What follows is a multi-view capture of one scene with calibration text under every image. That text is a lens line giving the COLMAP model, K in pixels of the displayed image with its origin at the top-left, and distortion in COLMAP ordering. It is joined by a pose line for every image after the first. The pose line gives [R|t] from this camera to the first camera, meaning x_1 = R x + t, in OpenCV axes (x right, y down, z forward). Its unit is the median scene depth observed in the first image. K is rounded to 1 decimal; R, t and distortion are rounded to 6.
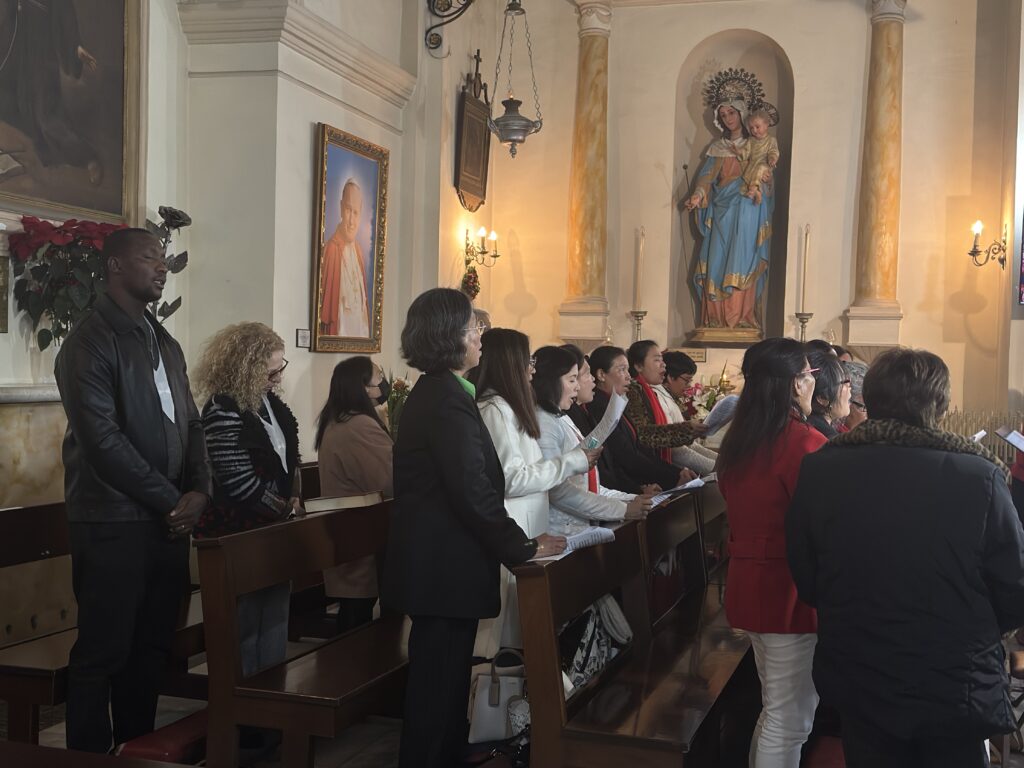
lens RADIAL K [[1311.2, 0, 512.3], [0, 1311.2, 388.4], [0, 0, 1]] dist [0.110925, 0.000000]
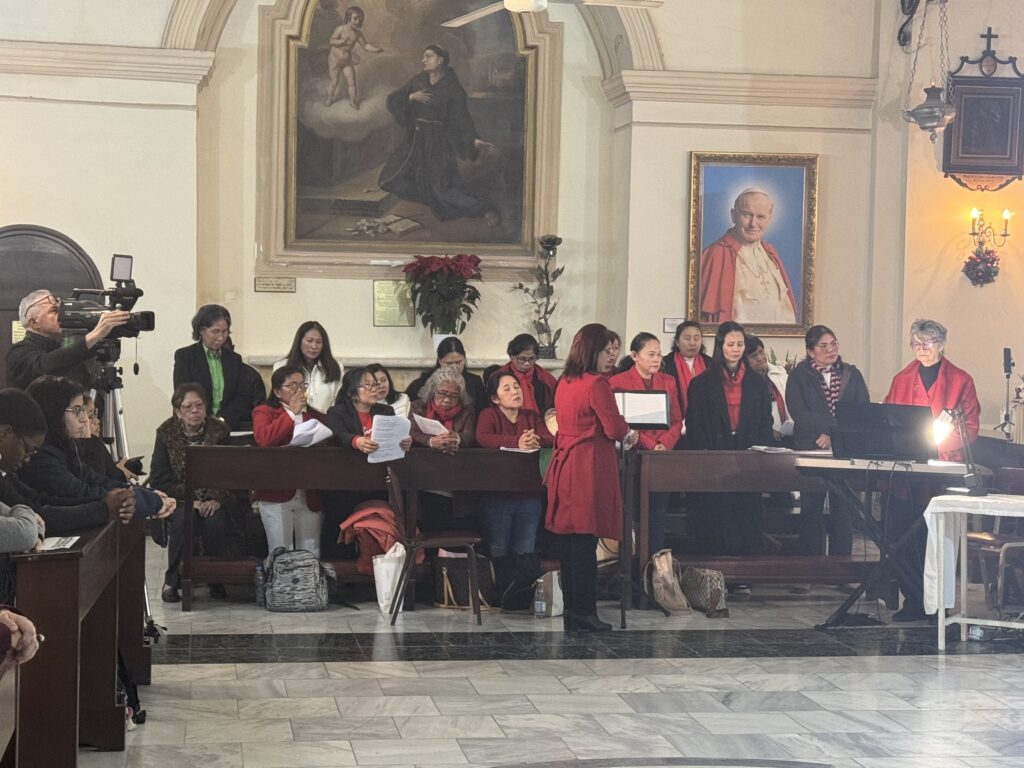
lens RADIAL K [[1880.7, 0, 511.9], [0, 1880.7, 376.2], [0, 0, 1]] dist [0.200782, 0.000000]
pose [[0.430895, 0.011293, -0.902331, 1.657930], [-0.021032, 0.999776, 0.002468, 0.011148], [0.902157, 0.017915, 0.431036, 0.100282]]
